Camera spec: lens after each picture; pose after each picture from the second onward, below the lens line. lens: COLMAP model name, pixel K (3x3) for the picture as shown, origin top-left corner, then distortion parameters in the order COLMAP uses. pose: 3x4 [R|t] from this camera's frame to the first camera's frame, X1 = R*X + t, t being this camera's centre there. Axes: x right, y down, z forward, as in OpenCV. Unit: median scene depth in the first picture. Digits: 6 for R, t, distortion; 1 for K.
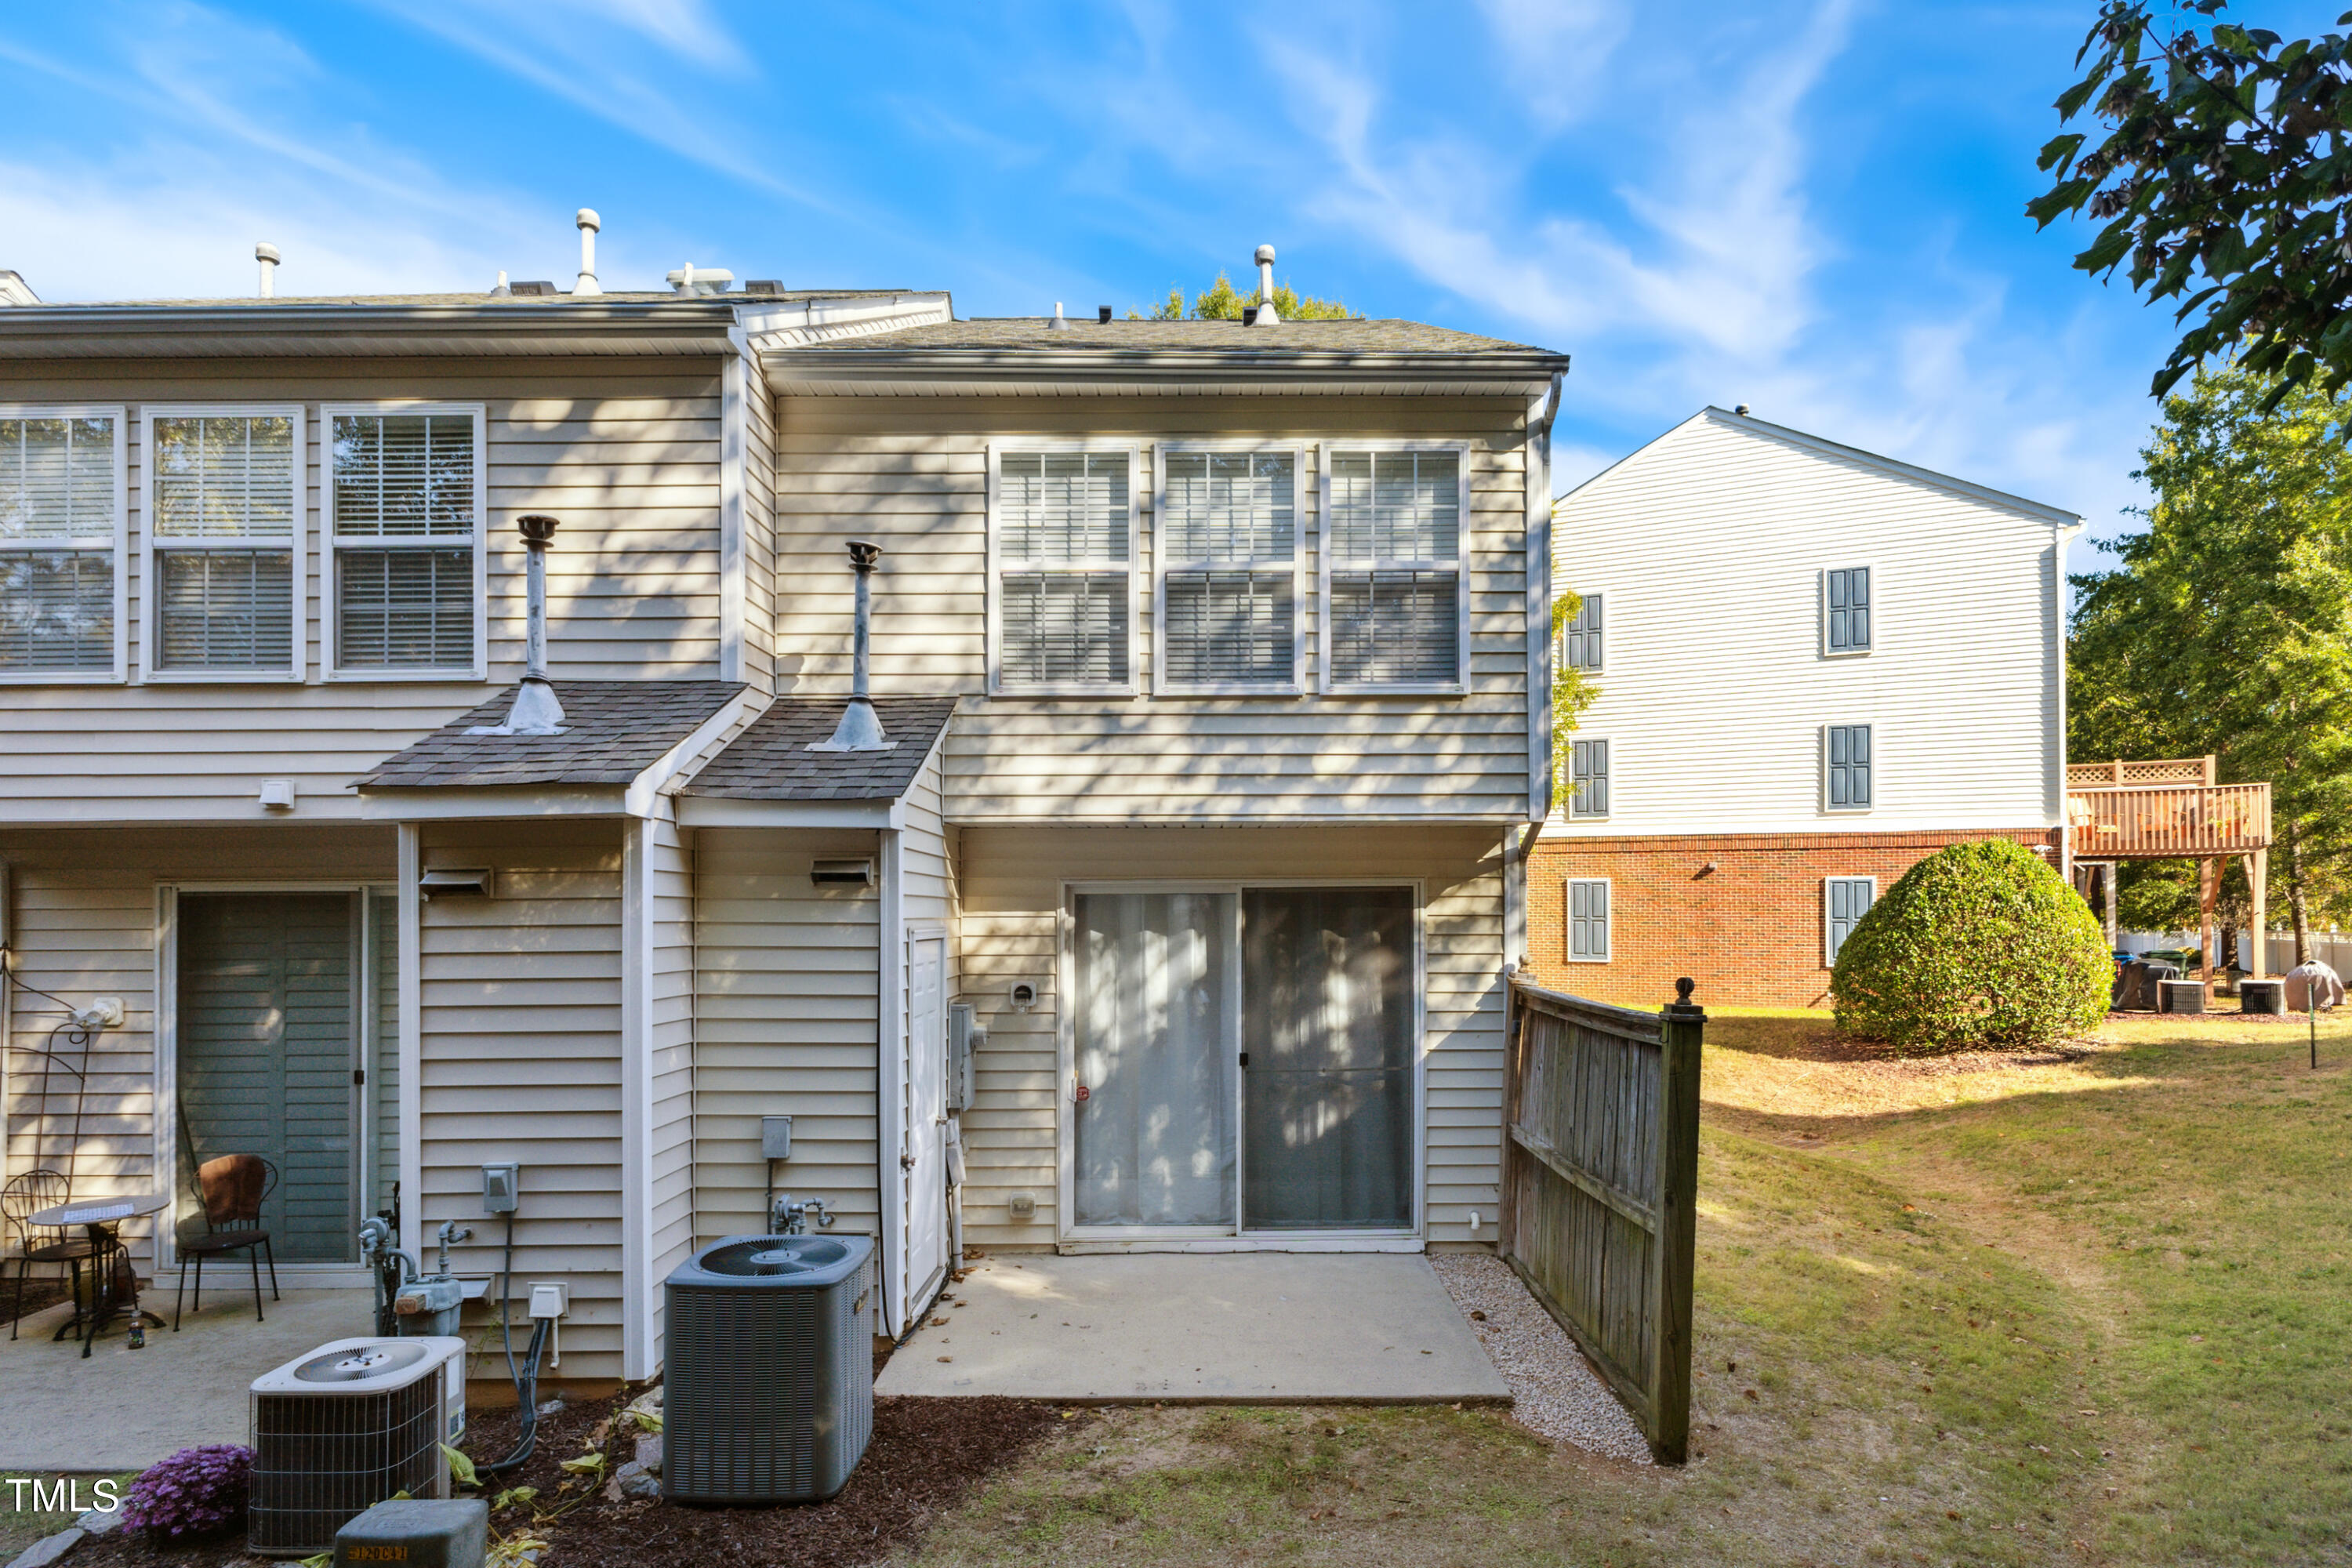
lens RADIAL K [[1309.7, 0, 1174.4], [0, 1309.7, 912.2], [0, 0, 1]] dist [-0.000231, -0.005270]
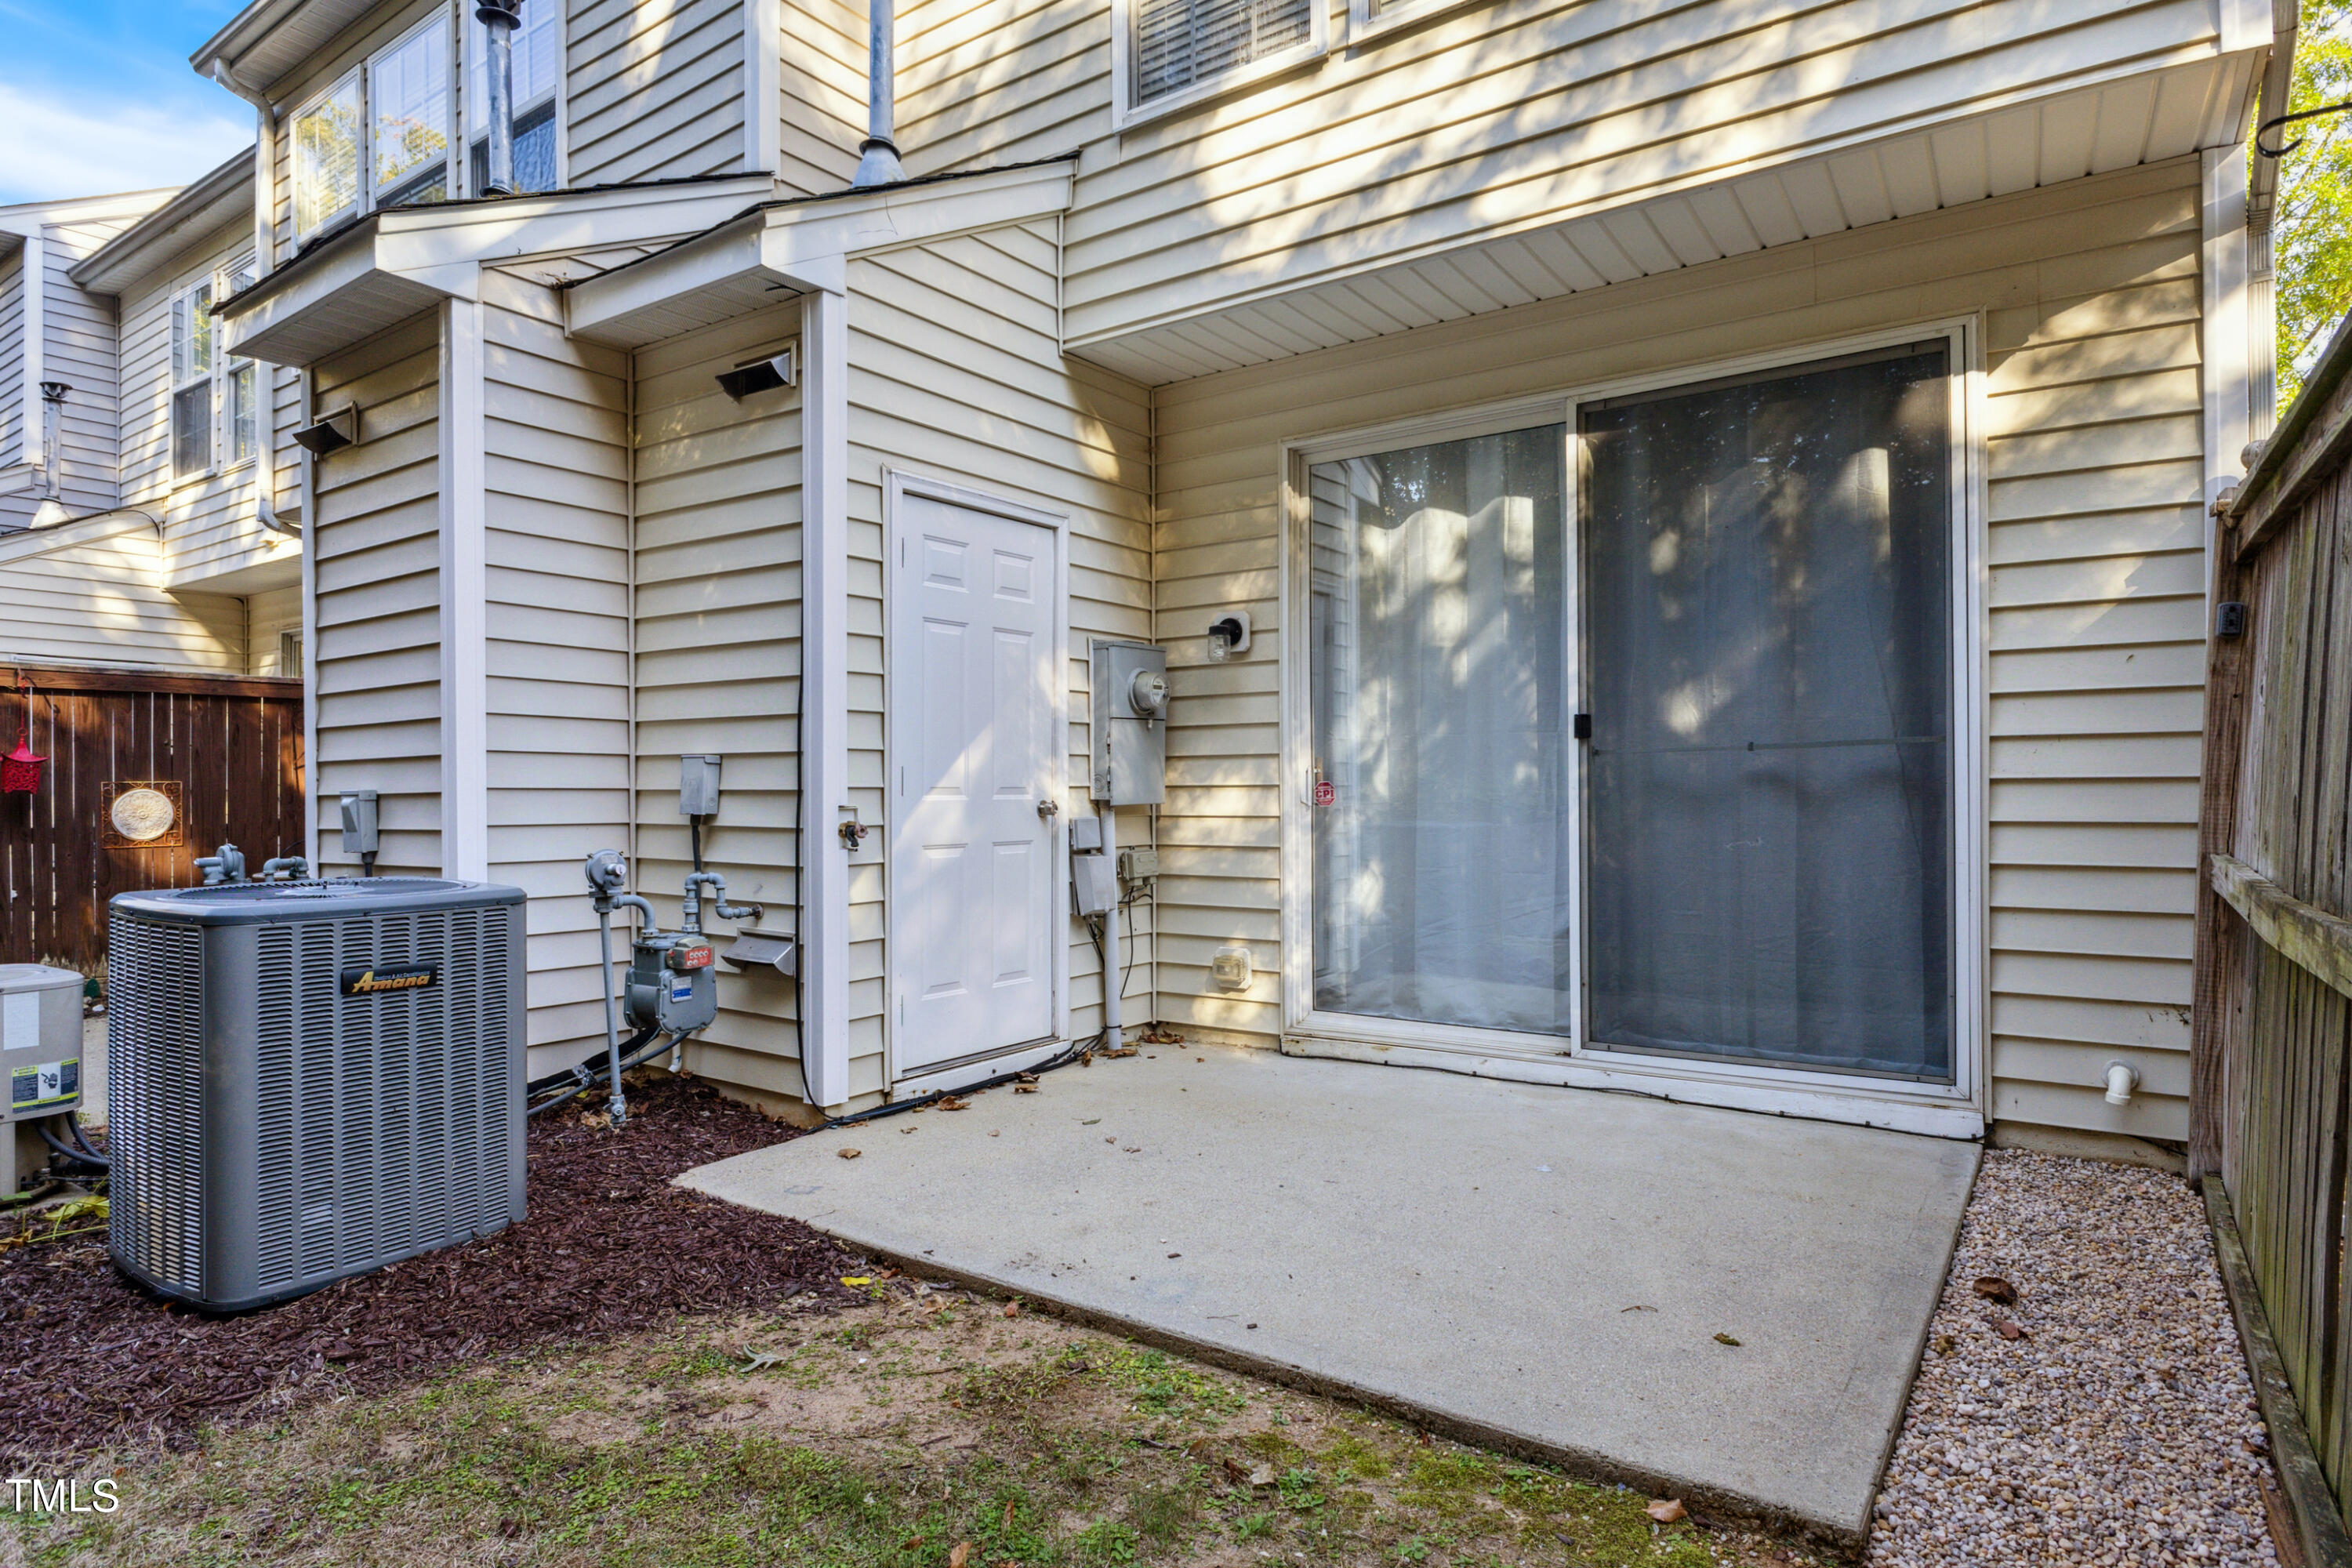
lens RADIAL K [[1309.7, 0, 1150.7], [0, 1309.7, 804.8], [0, 0, 1]] dist [-0.000231, -0.005270]
pose [[0.815318, 0.007764, -0.578961, 0.233204], [0.000332, 0.999904, 0.013876, 0.147751], [0.579013, -0.011506, 0.815237, 0.502469]]
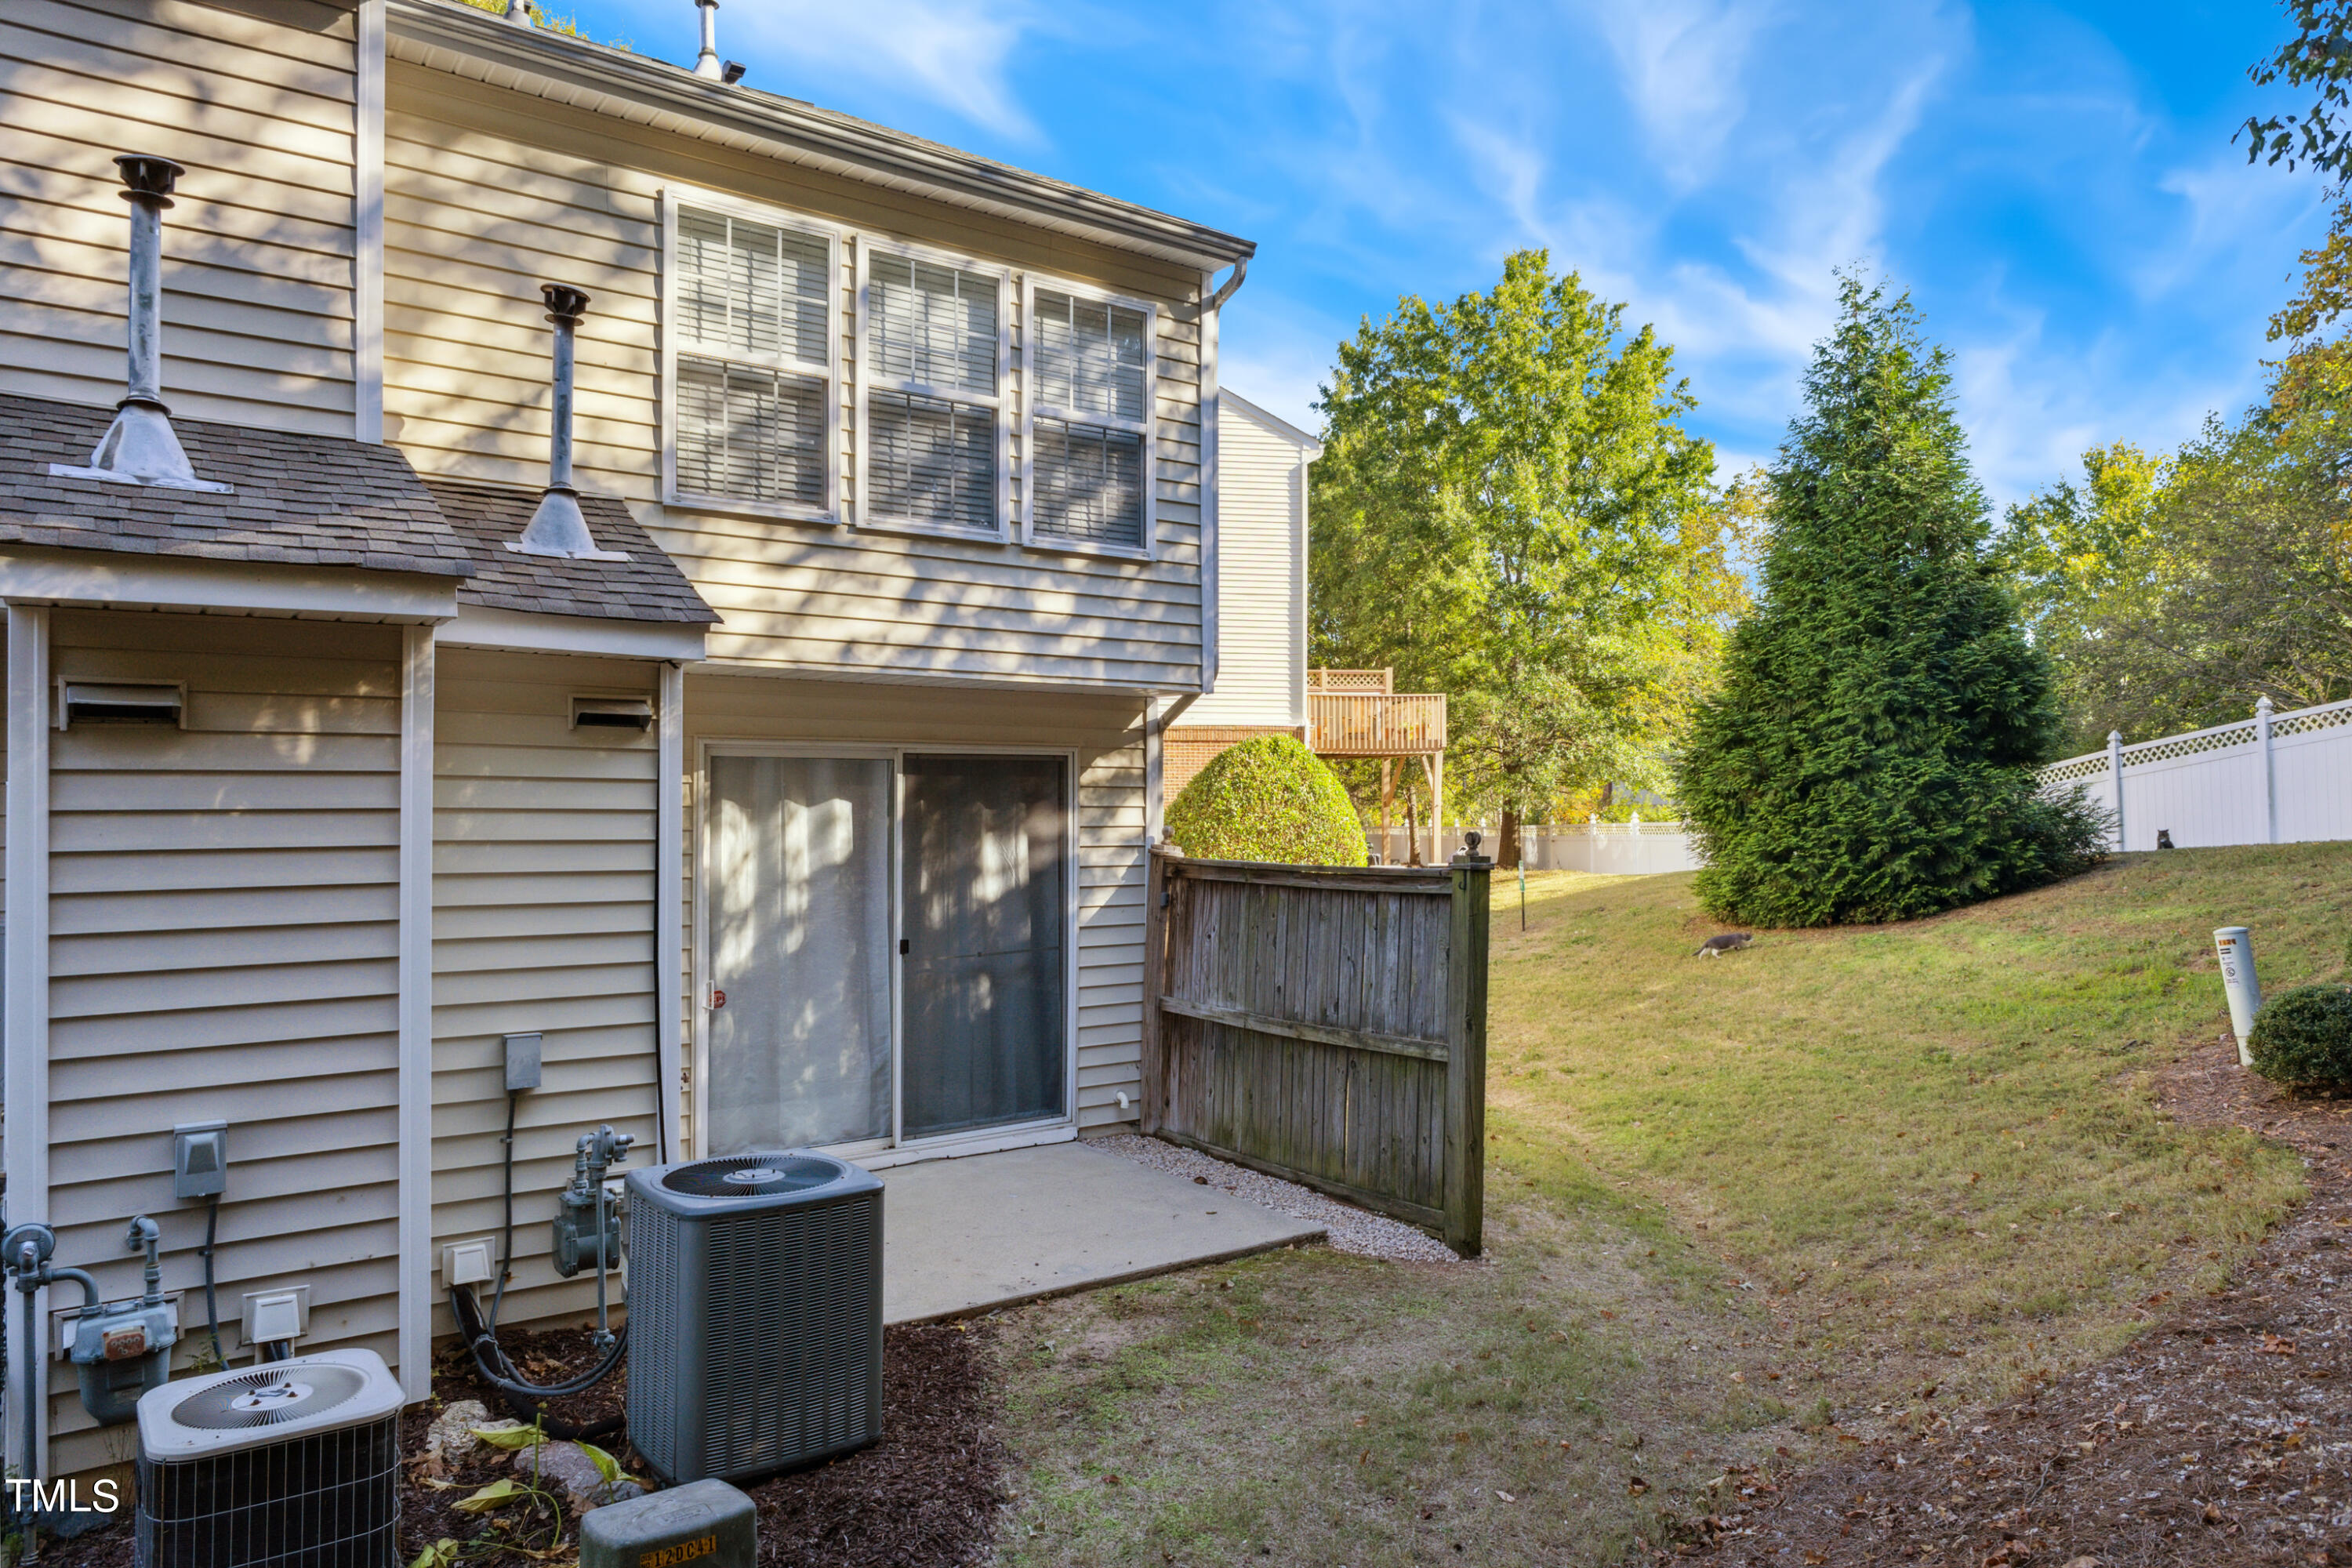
lens RADIAL K [[1578.7, 0, 1190.7], [0, 1578.7, 805.4], [0, 0, 1]] dist [0.017605, -0.003961]
pose [[0.799745, 0.003229, 0.600331, -0.465526], [0.001846, 0.999968, -0.007838, 0.027714], [-0.600337, 0.007376, 0.799713, 0.030977]]
